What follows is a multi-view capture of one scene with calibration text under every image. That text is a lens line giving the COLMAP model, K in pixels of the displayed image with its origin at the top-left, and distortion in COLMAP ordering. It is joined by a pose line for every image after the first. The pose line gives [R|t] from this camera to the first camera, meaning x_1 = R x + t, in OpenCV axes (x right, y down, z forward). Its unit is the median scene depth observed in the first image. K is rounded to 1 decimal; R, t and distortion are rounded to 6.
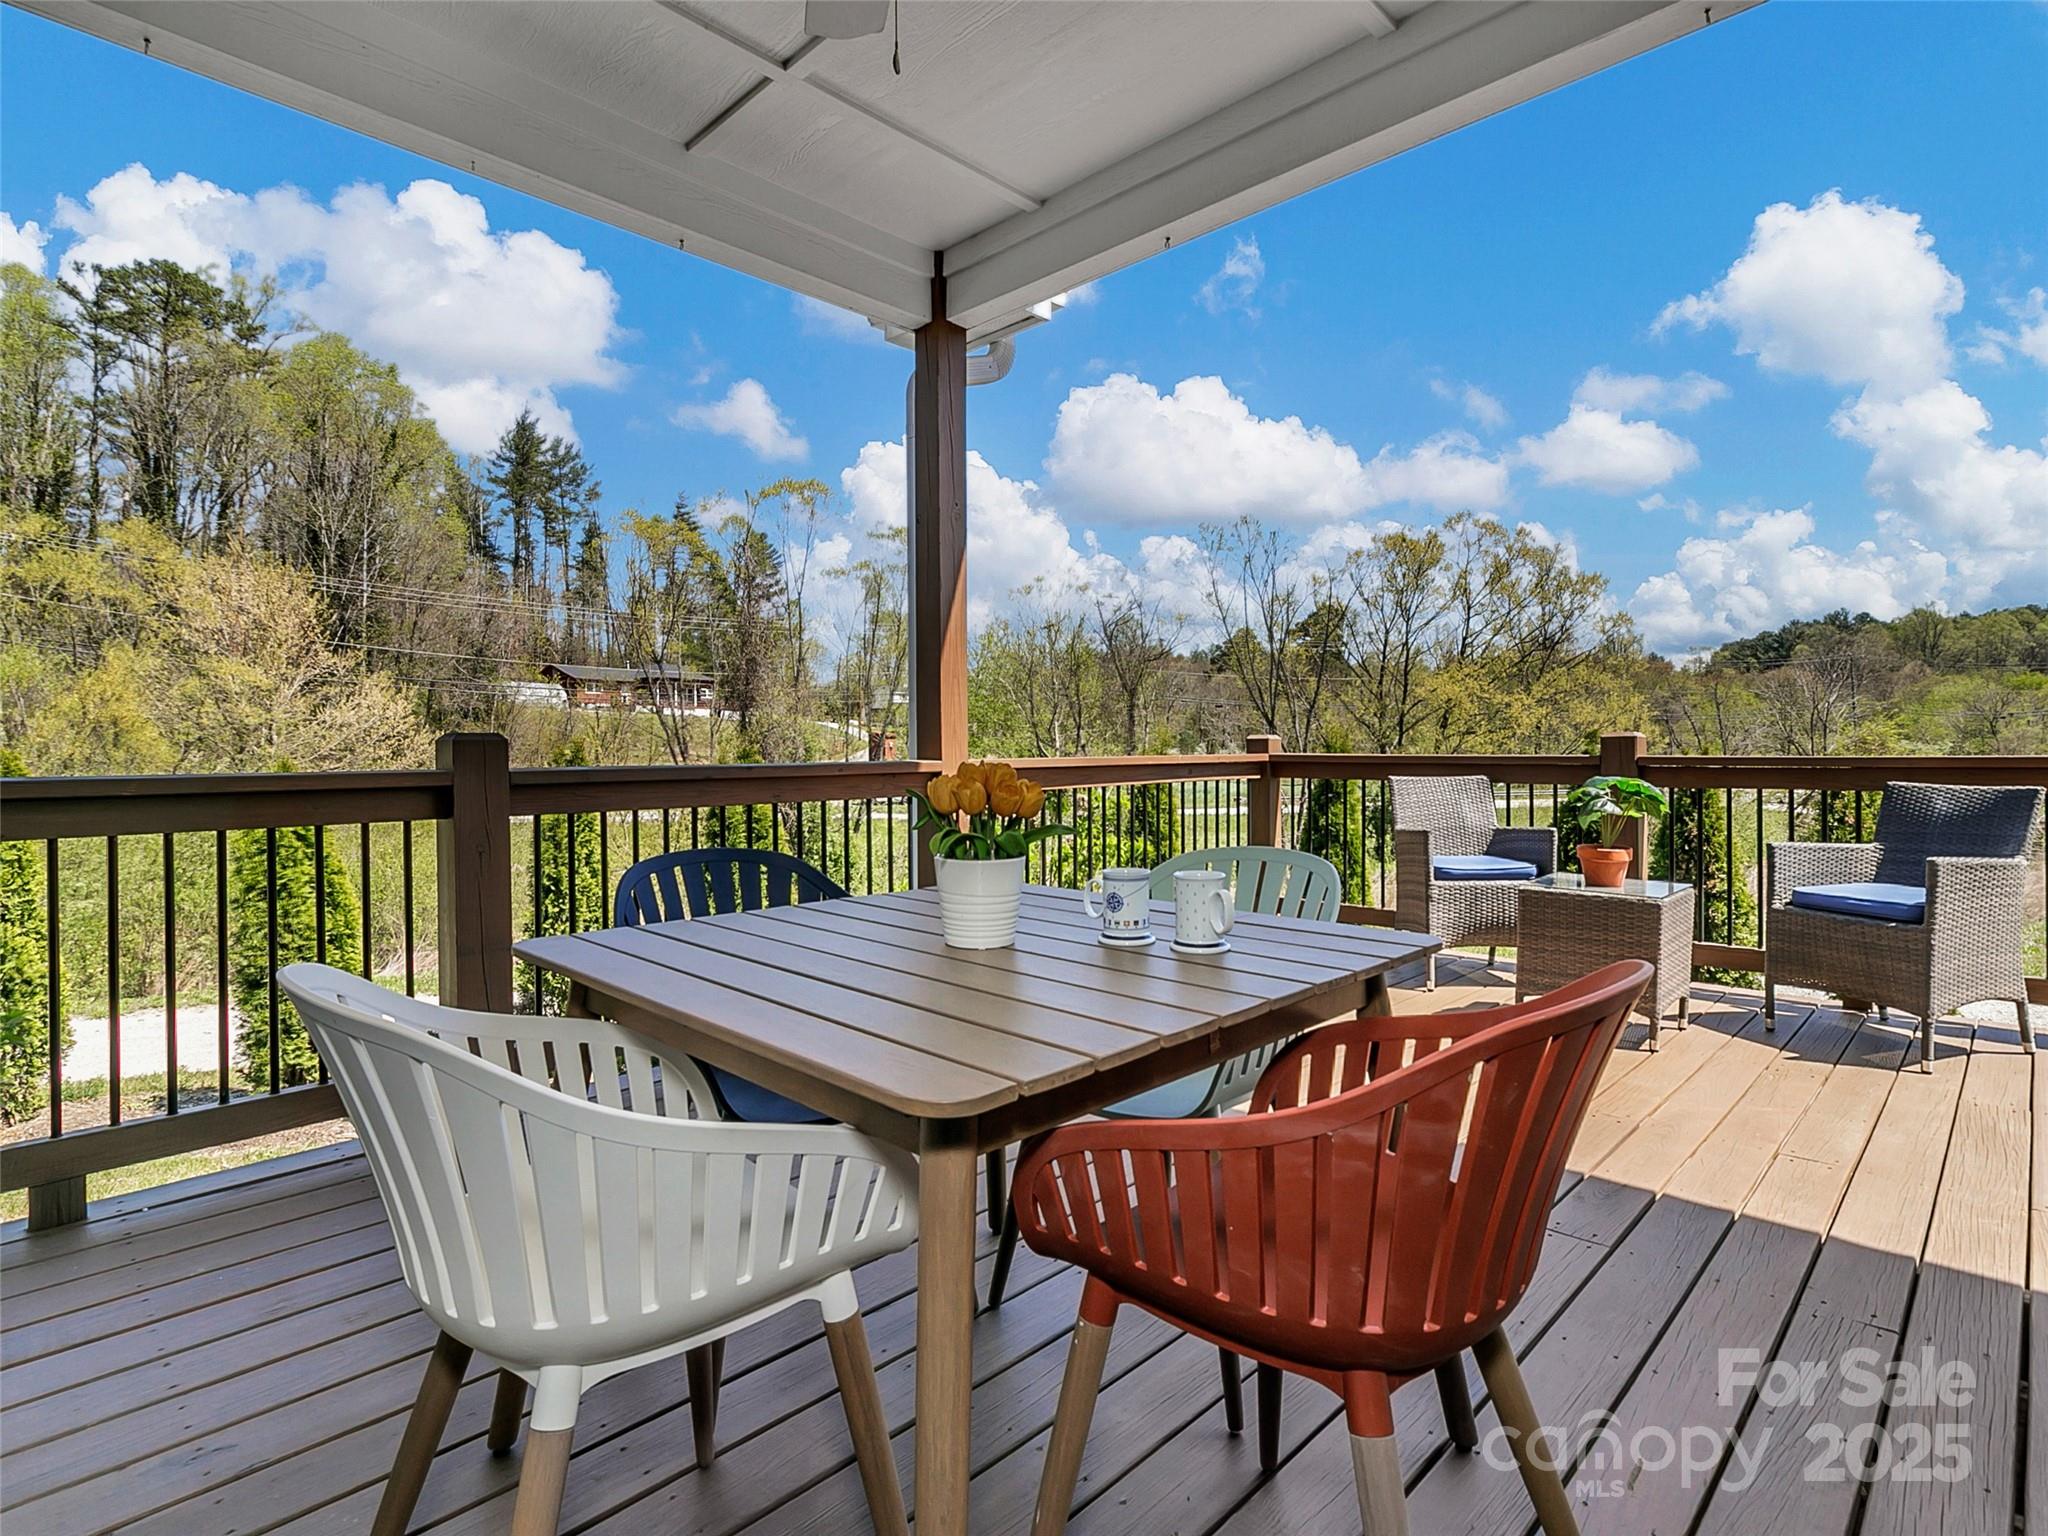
lens RADIAL K [[1055.0, 0, 1018.9], [0, 1055.0, 753.9], [0, 0, 1]] dist [-0.001033, 0.001529]
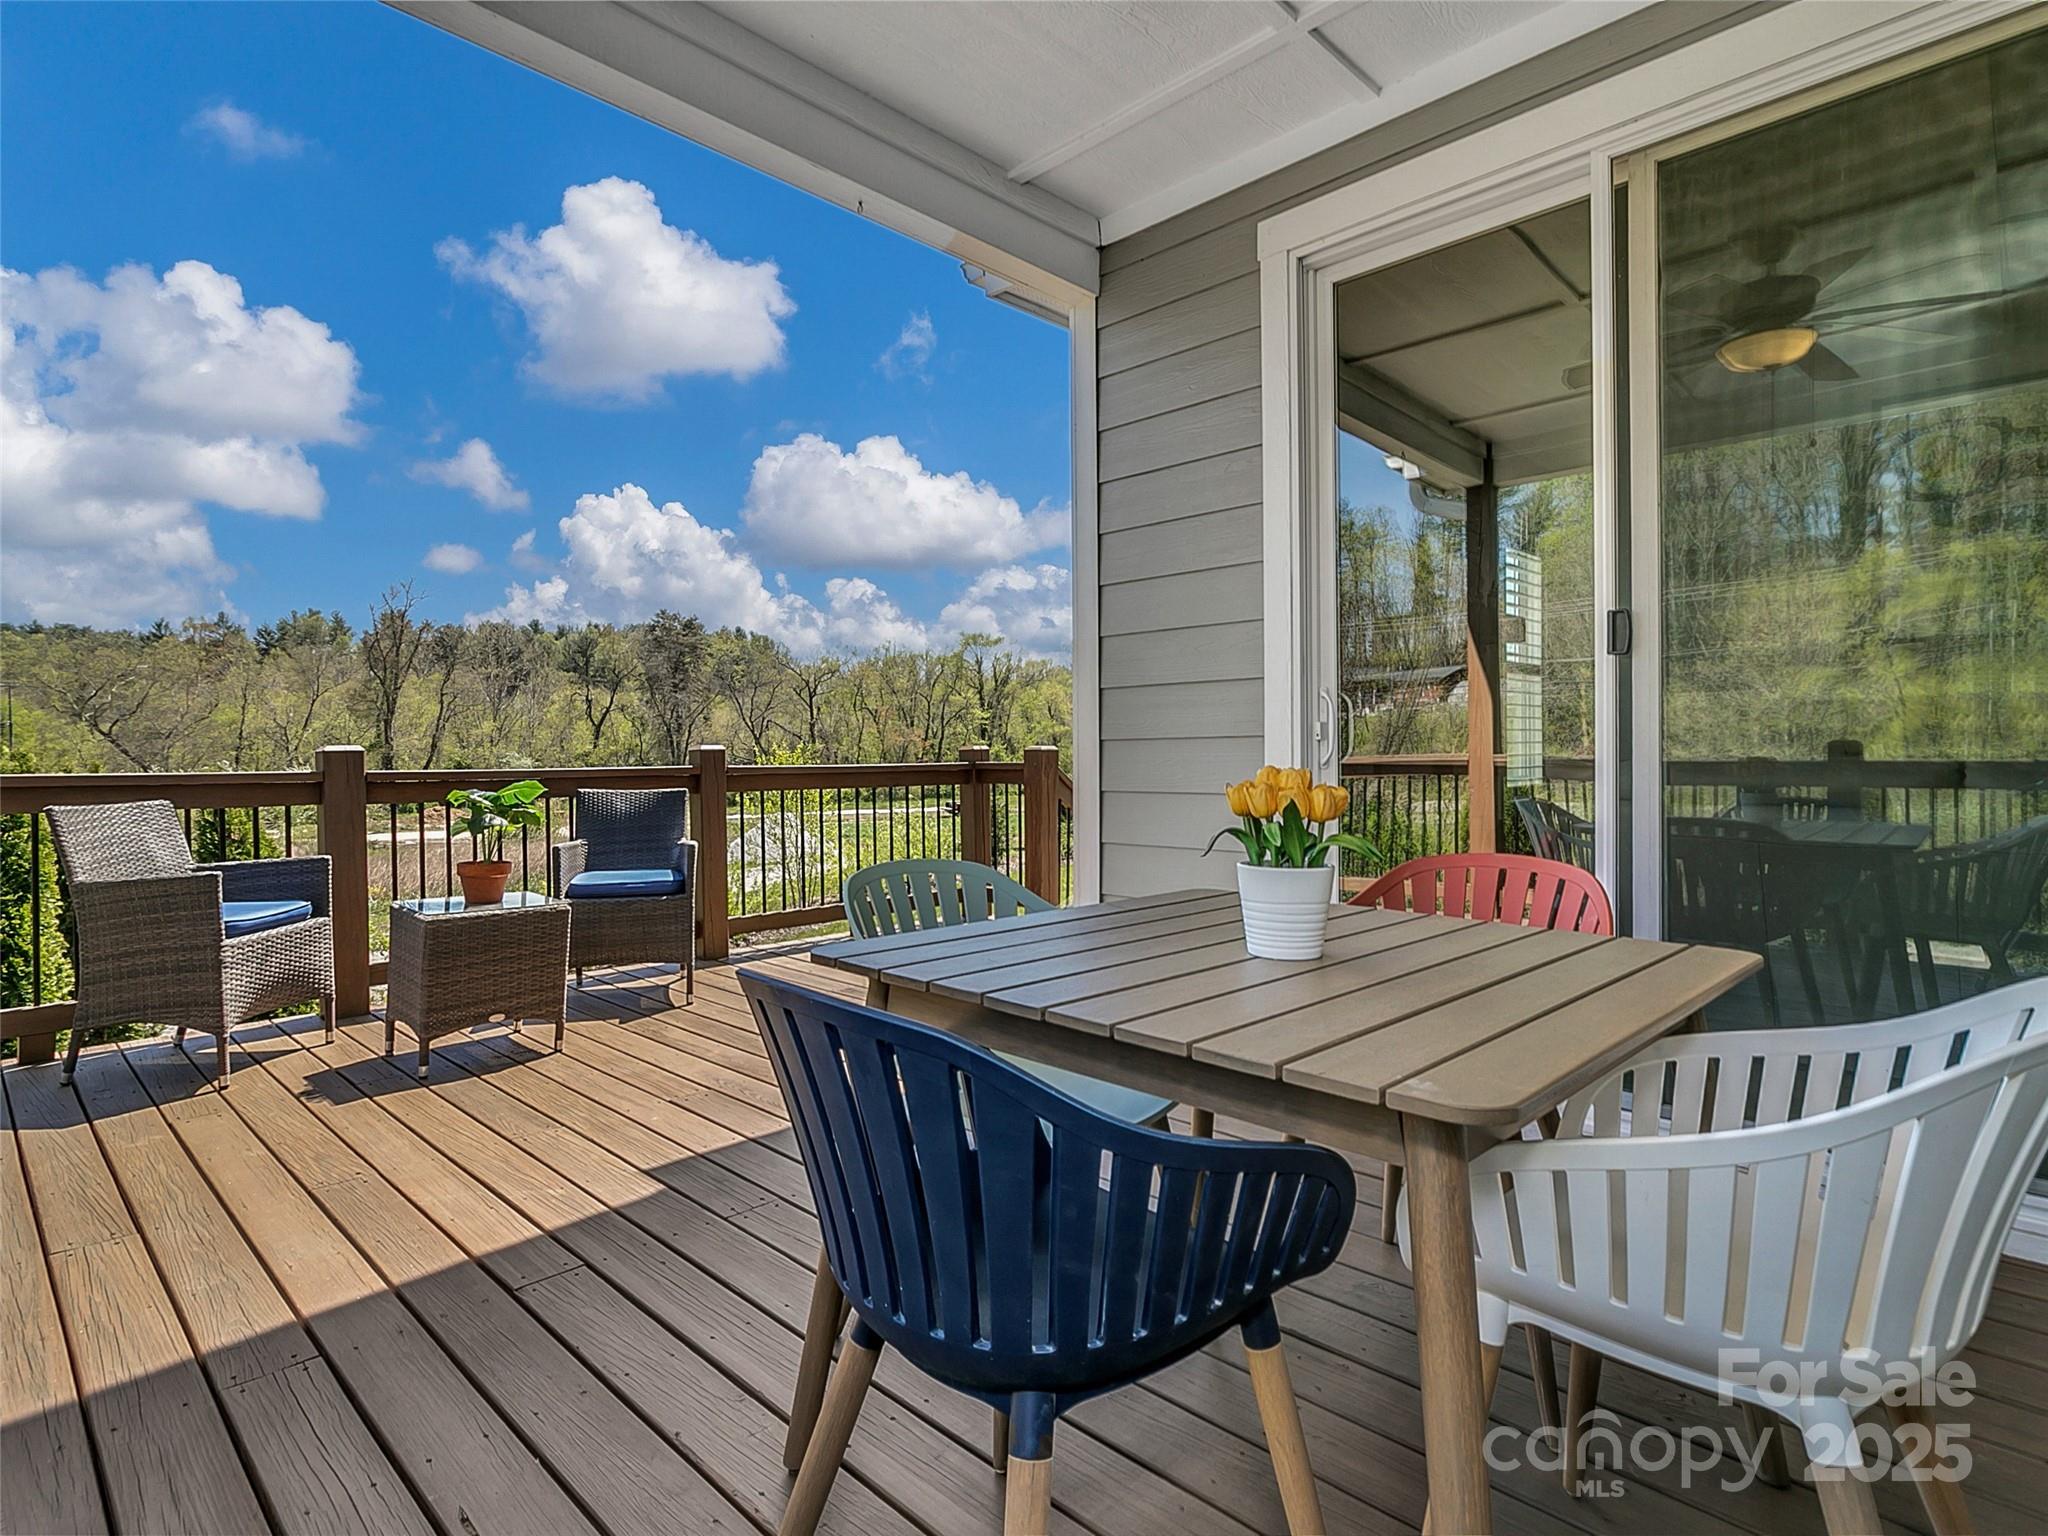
lens RADIAL K [[1055.0, 0, 1020.5], [0, 1055.0, 761.0], [0, 0, 1]] dist [-0.001033, 0.001529]
pose [[0.999994, 0.001971, -0.002939, 0.327106], [-0.001954, 0.999980, 0.005976, -0.018597], [0.002950, -0.005970, 0.999978, -0.125712]]
